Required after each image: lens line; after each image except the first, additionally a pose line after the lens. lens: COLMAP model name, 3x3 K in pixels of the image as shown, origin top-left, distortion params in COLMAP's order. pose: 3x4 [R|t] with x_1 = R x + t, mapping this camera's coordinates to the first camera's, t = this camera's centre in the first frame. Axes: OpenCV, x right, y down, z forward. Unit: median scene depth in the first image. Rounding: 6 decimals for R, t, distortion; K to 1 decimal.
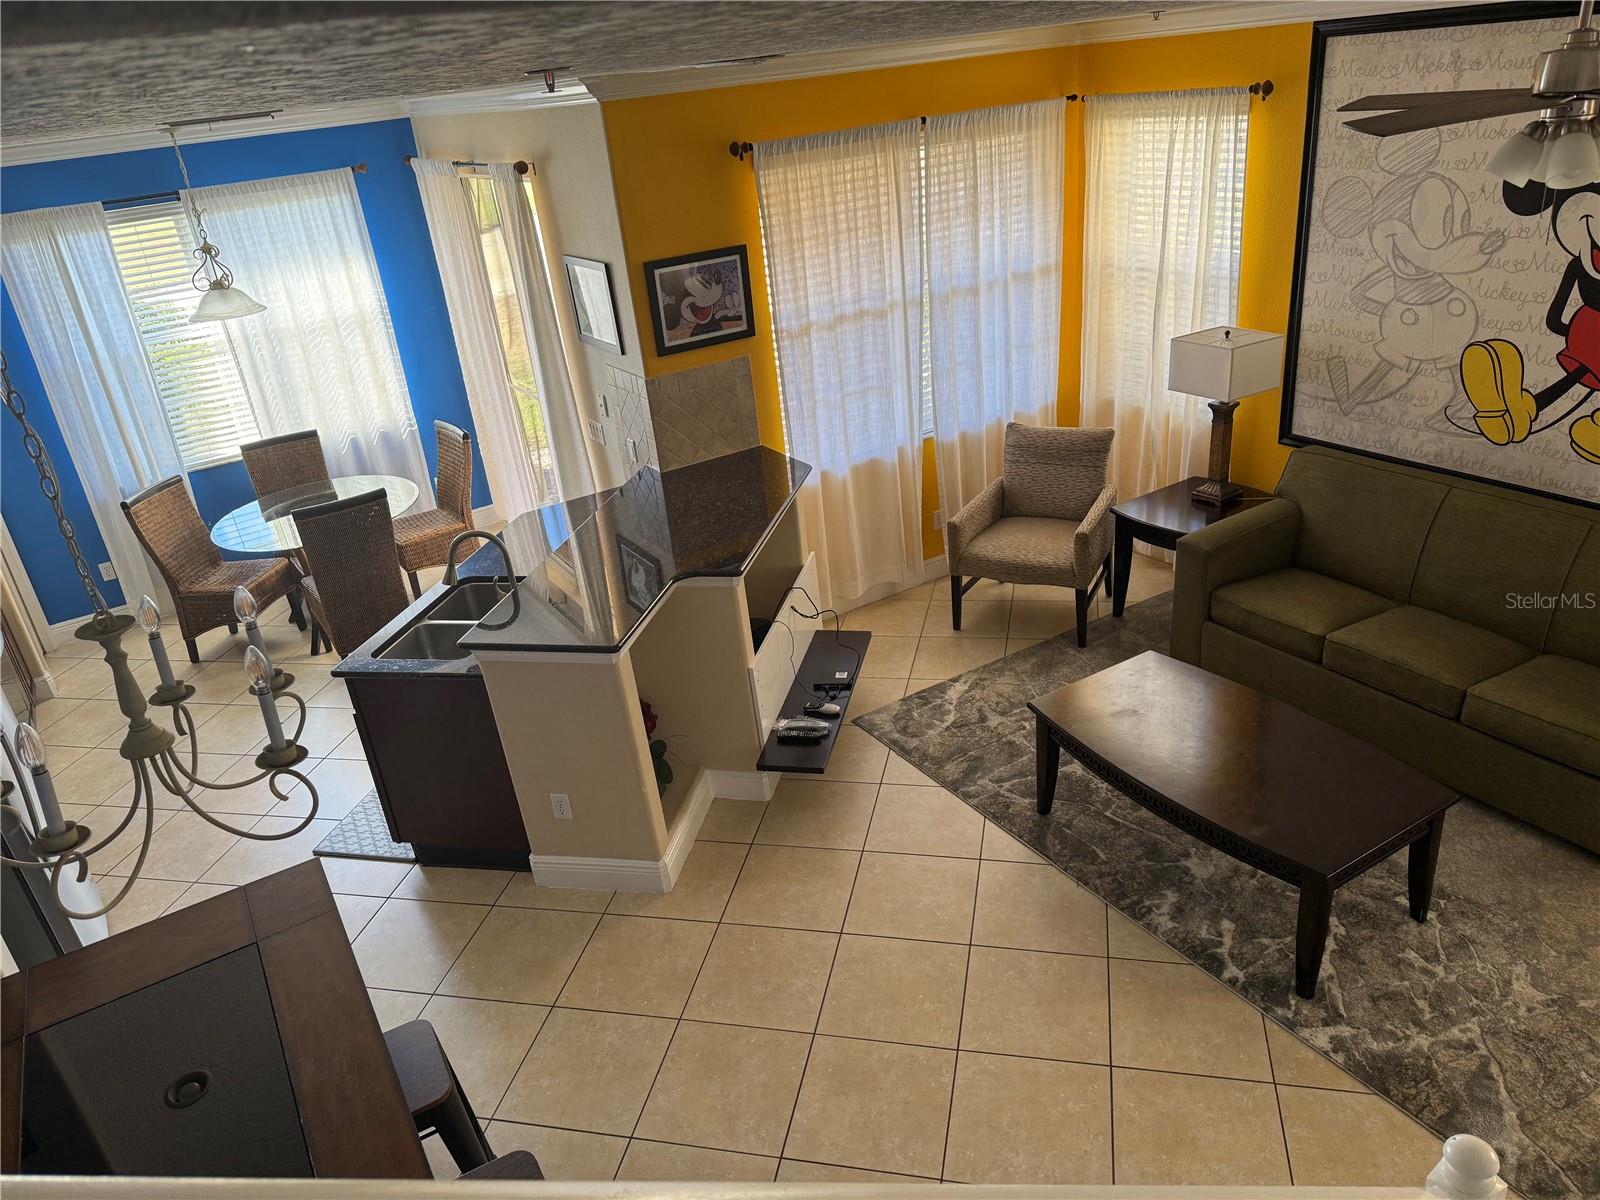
lens RADIAL K [[1134.5, 0, 783.7], [0, 1134.5, 620.9], [0, 0, 1]] dist [0.085754, -0.092927]
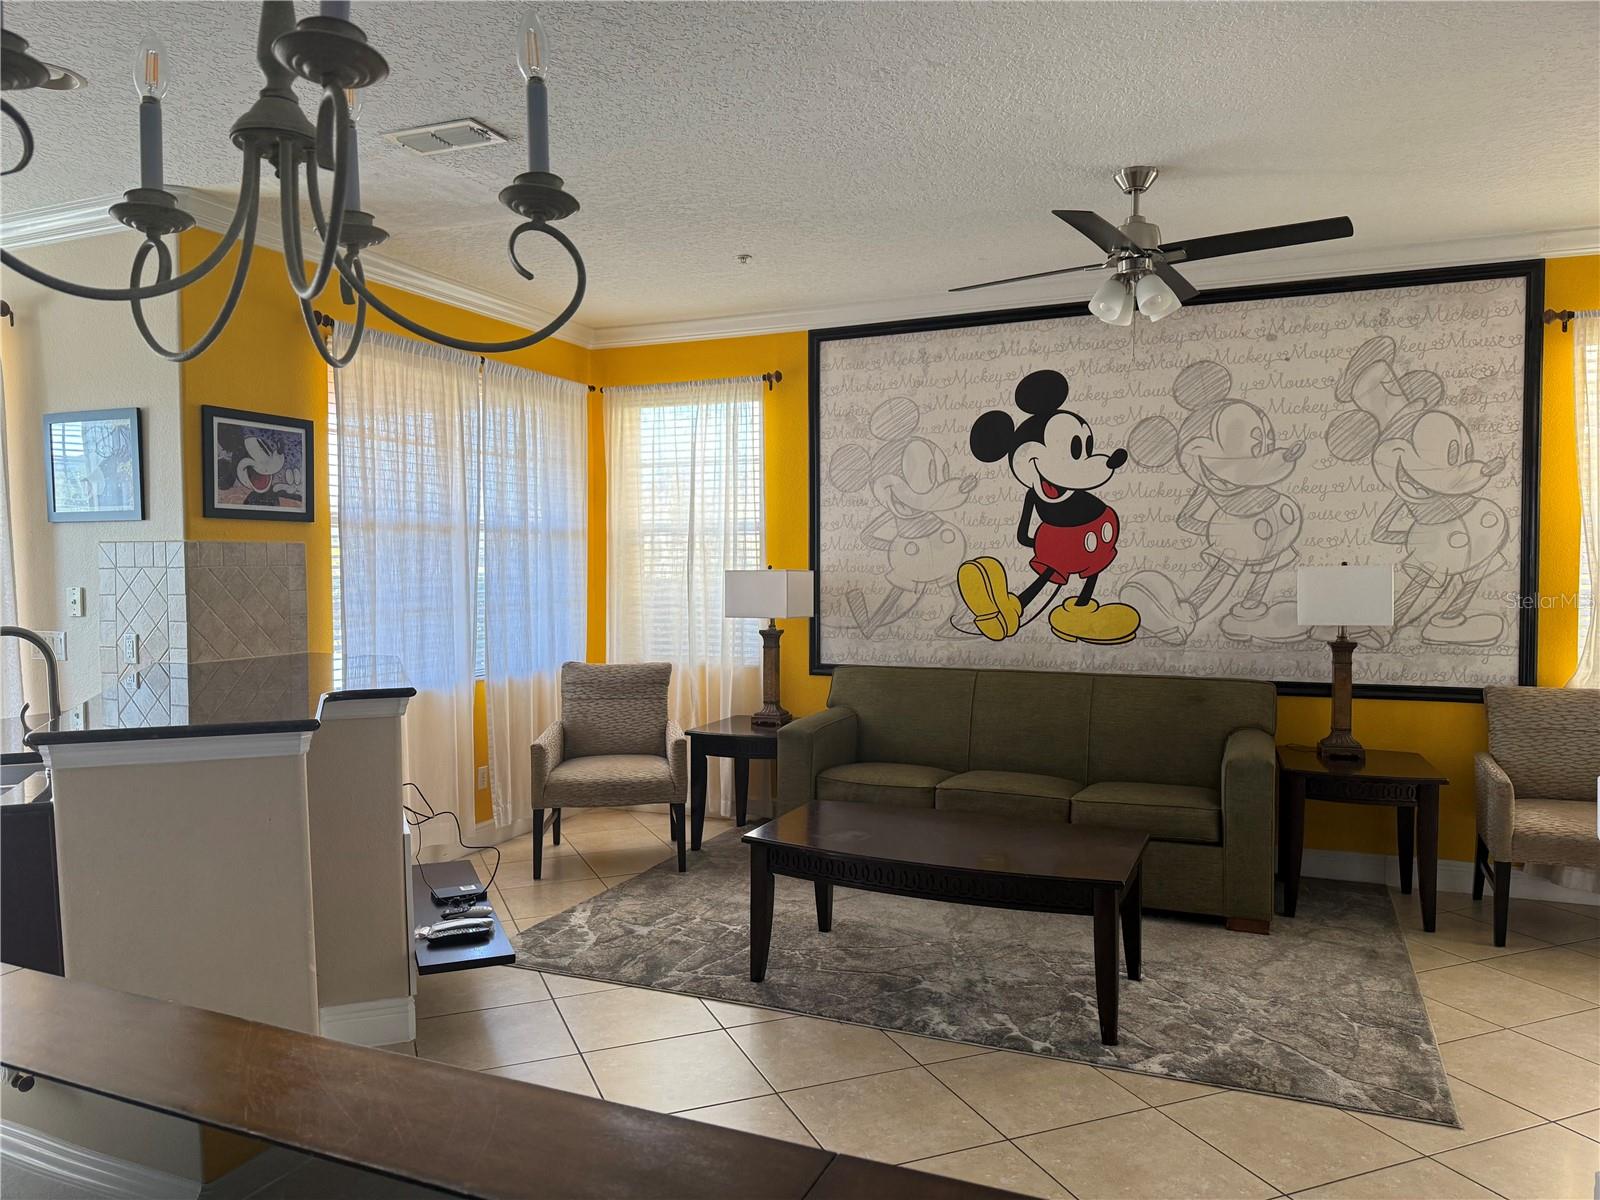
lens RADIAL K [[1134.5, 0, 796.6], [0, 1134.5, 608.0], [0, 0, 1]] dist [0.085754, -0.092927]
pose [[0.808962, 0.073448, 0.583255, -0.248545], [0.184896, 0.910022, -0.371043, 0.212050], [-0.558027, 0.408001, 0.722593, 0.210721]]
